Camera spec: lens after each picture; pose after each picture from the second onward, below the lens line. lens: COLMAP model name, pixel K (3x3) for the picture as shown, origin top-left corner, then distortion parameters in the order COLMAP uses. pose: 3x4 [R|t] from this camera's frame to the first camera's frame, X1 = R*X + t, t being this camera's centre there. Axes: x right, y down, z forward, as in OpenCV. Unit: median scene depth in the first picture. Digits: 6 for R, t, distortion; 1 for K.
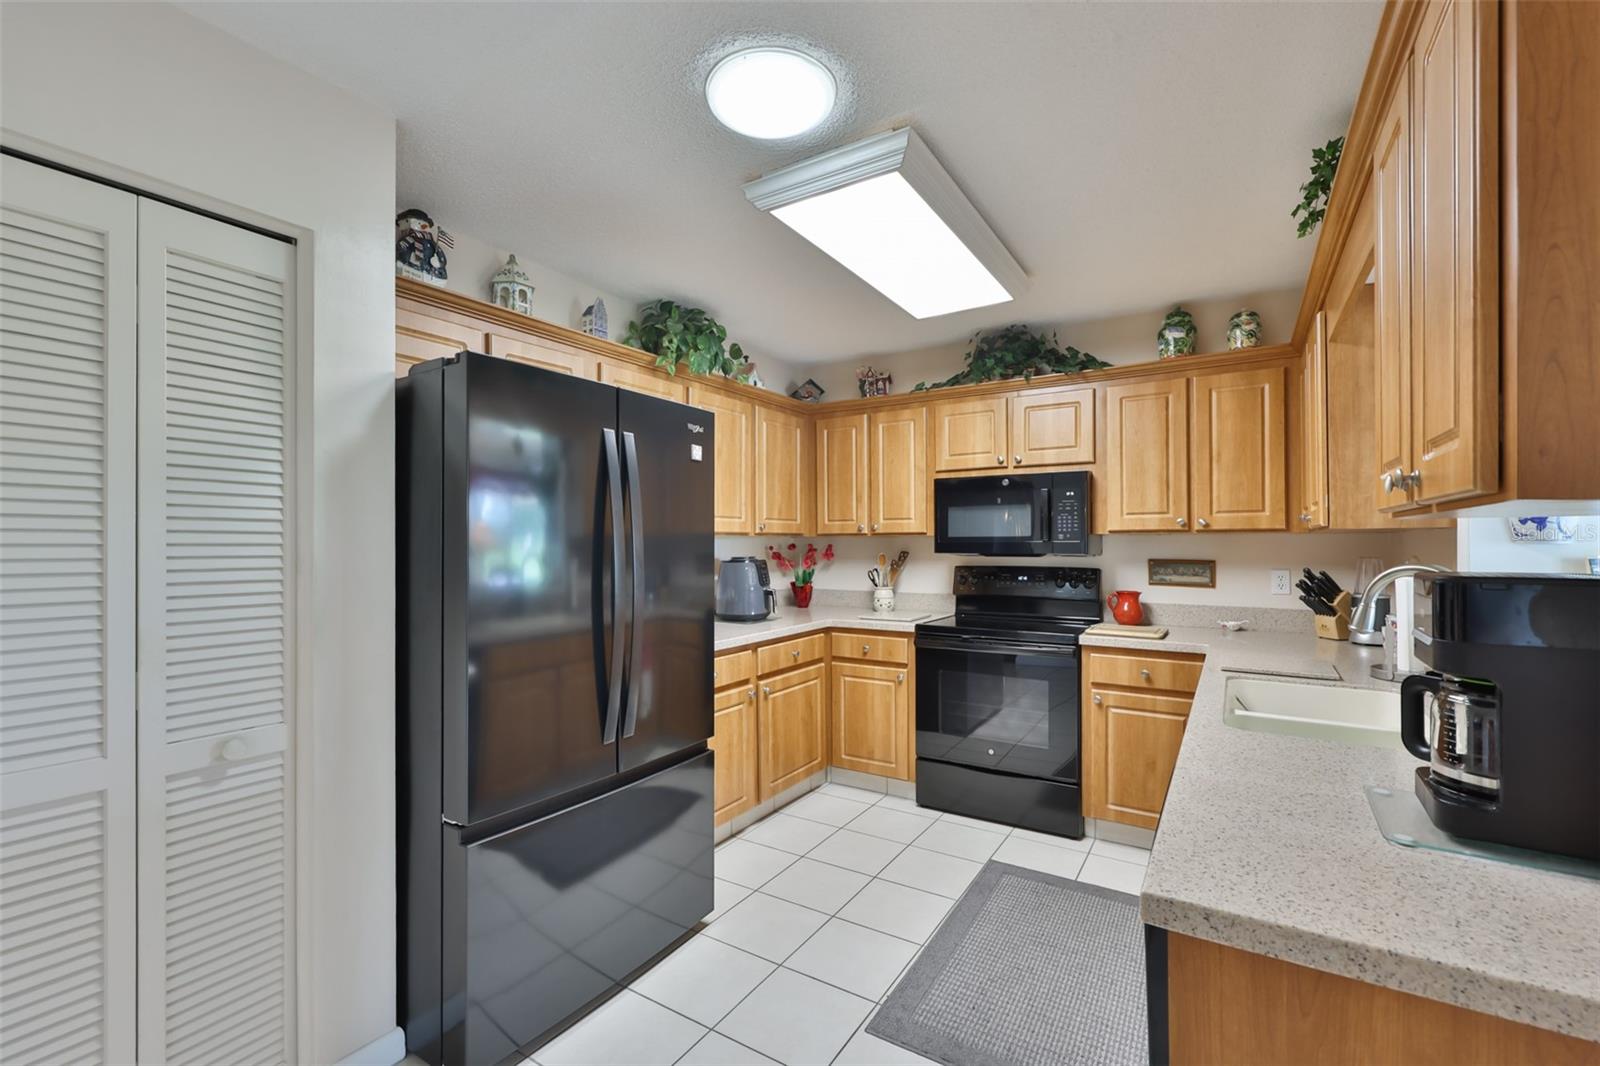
lens RADIAL K [[676.5, 0, 793.9], [0, 676.5, 543.4], [0, 0, 1]] dist [-0.008413, 0.000562]
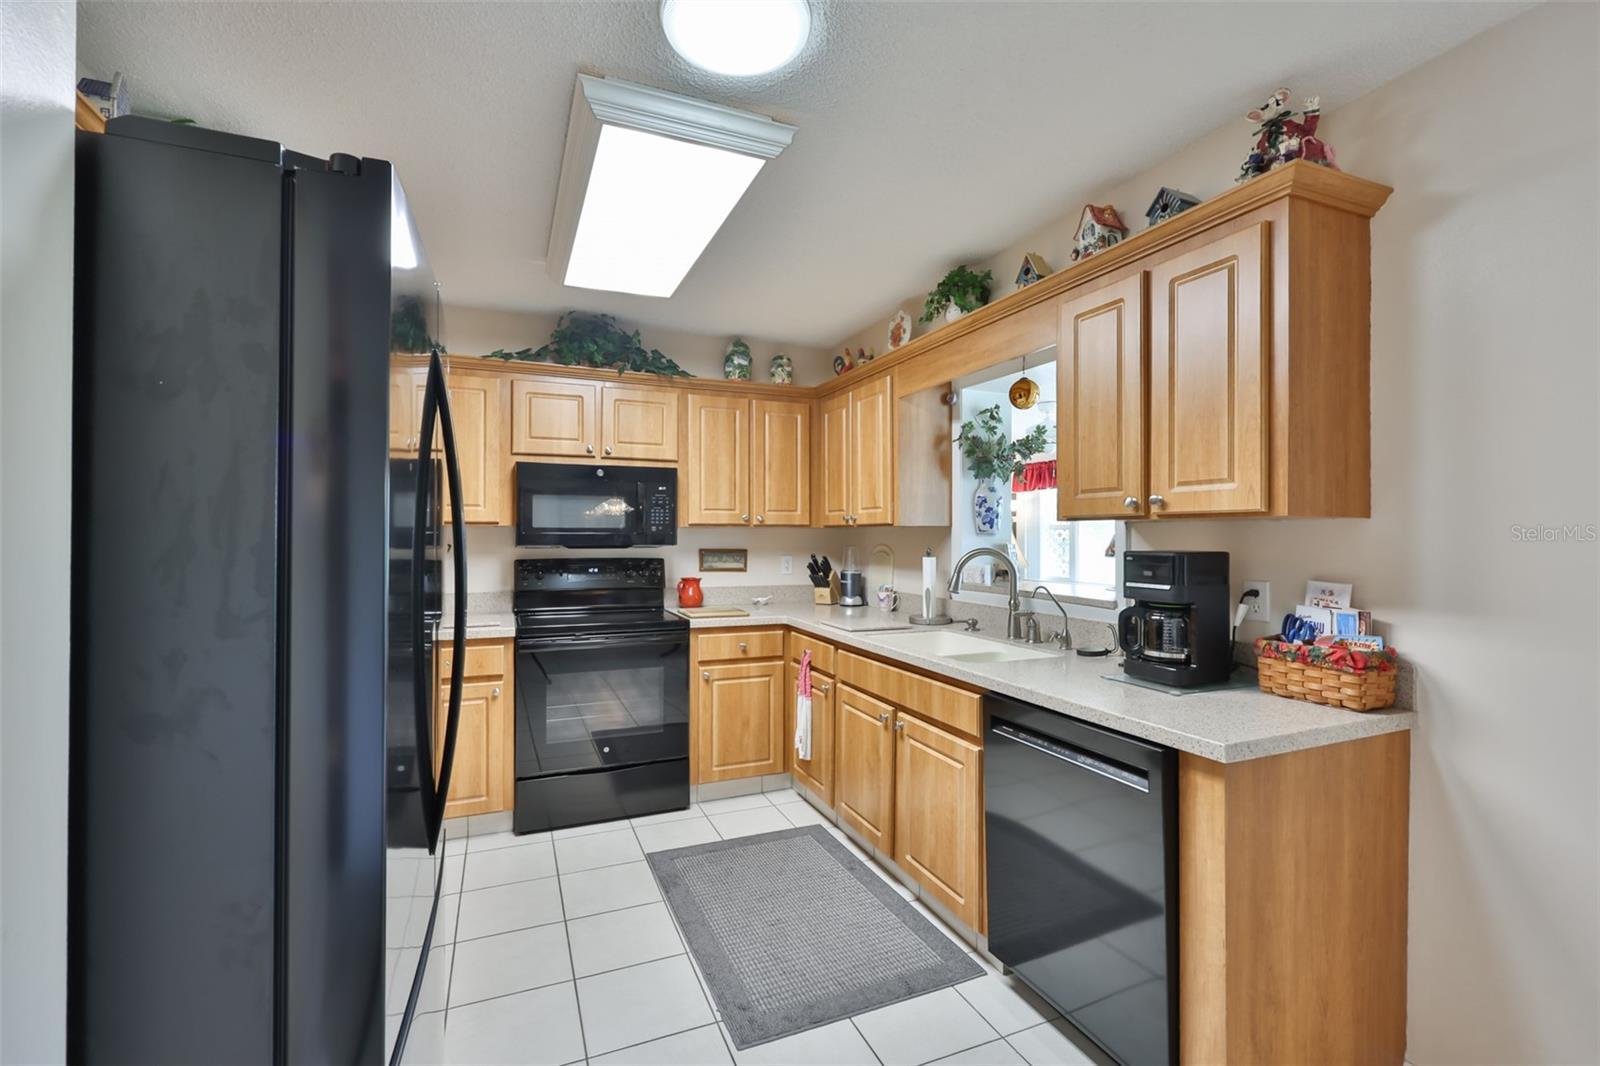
lens RADIAL K [[676.5, 0, 801.3], [0, 676.5, 532.1], [0, 0, 1]] dist [-0.008413, 0.000562]
pose [[0.575282, 0.006980, 0.817926, -0.355104], [-0.003227, 0.999975, -0.006264, 0.001134], [-0.817949, 0.000964, 0.575290, 0.219527]]
